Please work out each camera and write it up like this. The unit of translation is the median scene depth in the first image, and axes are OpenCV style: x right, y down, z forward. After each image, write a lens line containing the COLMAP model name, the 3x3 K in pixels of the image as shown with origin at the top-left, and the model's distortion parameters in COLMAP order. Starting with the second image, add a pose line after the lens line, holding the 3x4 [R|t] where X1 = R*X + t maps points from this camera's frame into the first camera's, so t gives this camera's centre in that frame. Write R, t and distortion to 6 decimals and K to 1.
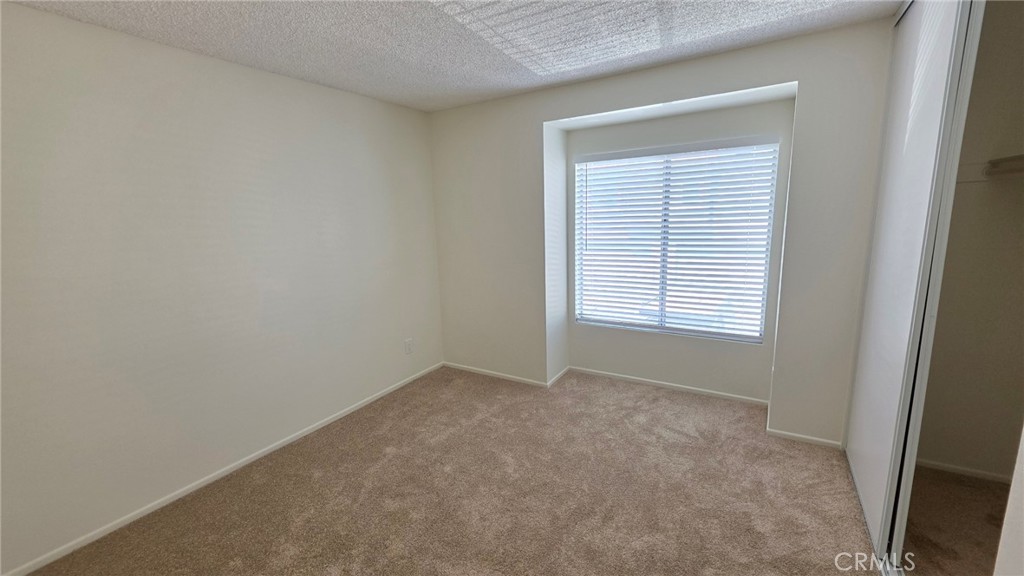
lens RADIAL K [[412.0, 0, 511.4], [0, 412.0, 284.0], [0, 0, 1]] dist [0.002549, -0.001167]
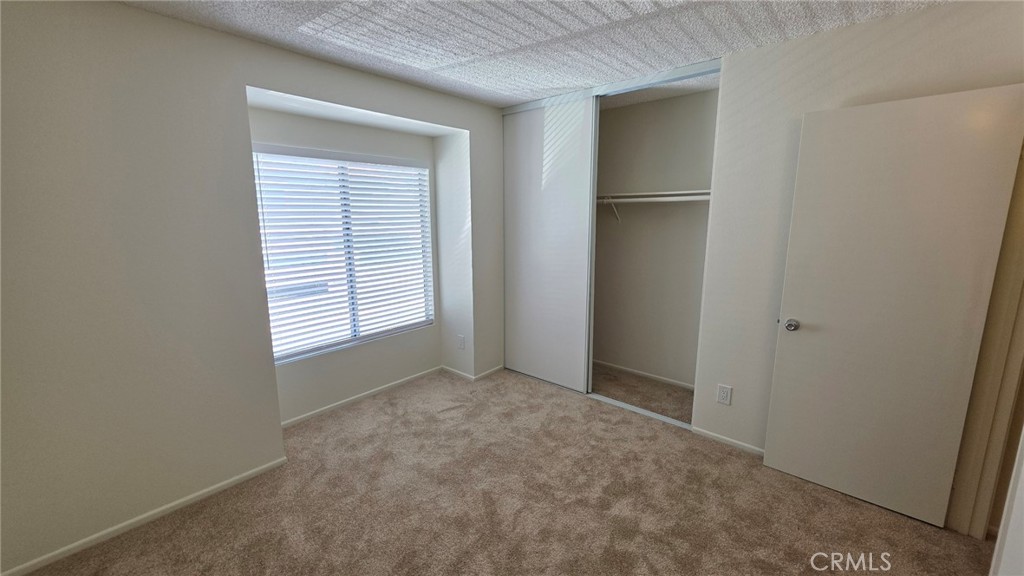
lens RADIAL K [[412.0, 0, 510.9], [0, 412.0, 291.3], [0, 0, 1]] dist [0.002549, -0.001167]
pose [[0.161109, -0.153663, 0.974901, -0.608352], [0.163201, 0.978354, 0.127237, -0.081519], [-0.973350, 0.138606, 0.182699, 0.532631]]
